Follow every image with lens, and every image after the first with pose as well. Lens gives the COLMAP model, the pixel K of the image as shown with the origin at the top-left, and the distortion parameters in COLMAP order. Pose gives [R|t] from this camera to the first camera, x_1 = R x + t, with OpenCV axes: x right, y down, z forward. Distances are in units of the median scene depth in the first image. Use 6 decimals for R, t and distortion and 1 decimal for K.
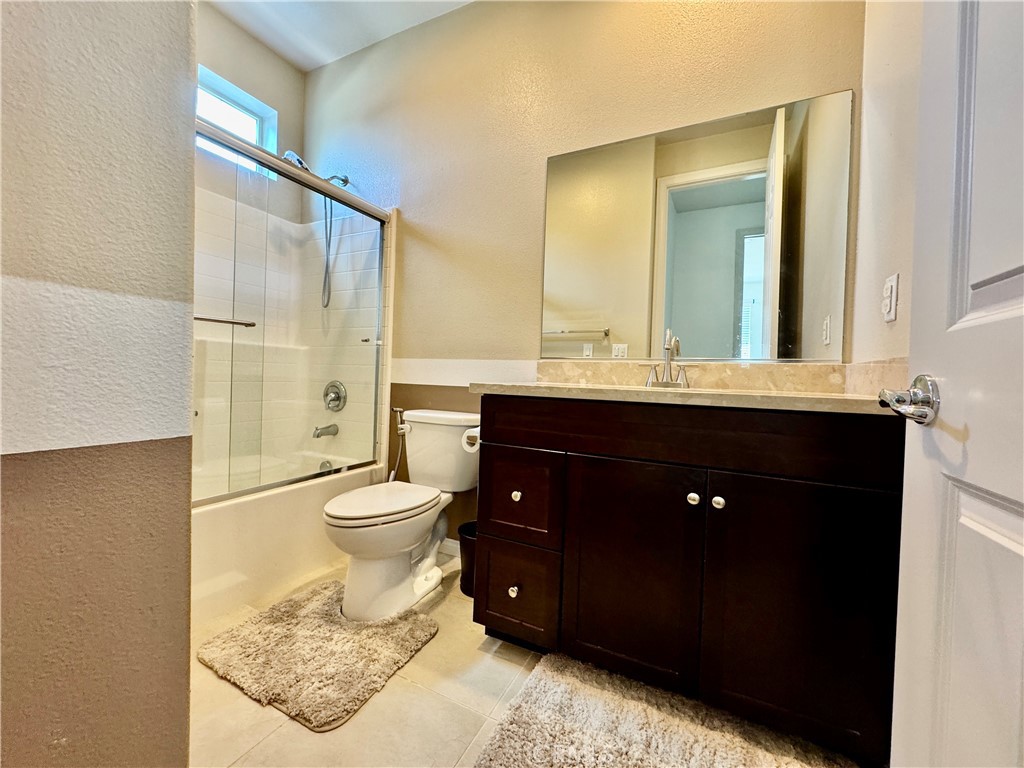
lens RADIAL K [[410.2, 0, 512.0], [0, 410.2, 384.0], [0, 0, 1]] dist [-0.000220, -0.000414]
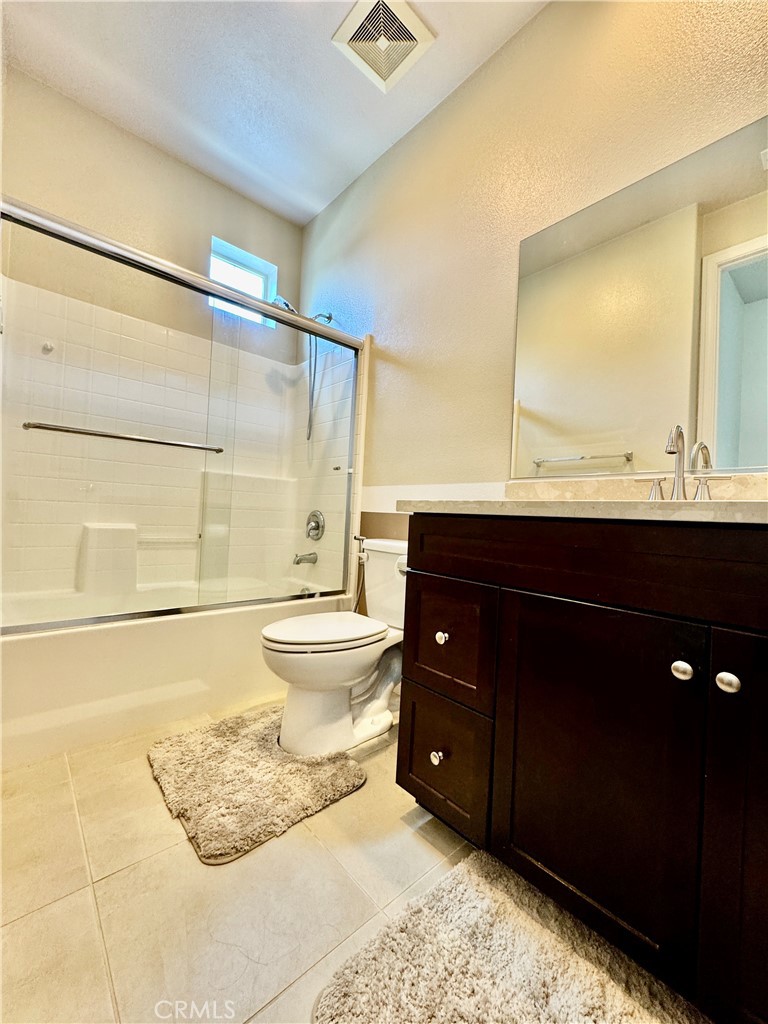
lens RADIAL K [[410.2, 0, 386.7], [0, 410.2, 513.8], [0, 0, 1]] dist [-0.000220, -0.000414]
pose [[0.931541, 0.008466, -0.363538, 0.175218], [-0.022075, 0.999202, -0.033296, 0.050575], [0.362966, 0.039041, 0.930984, 0.172466]]
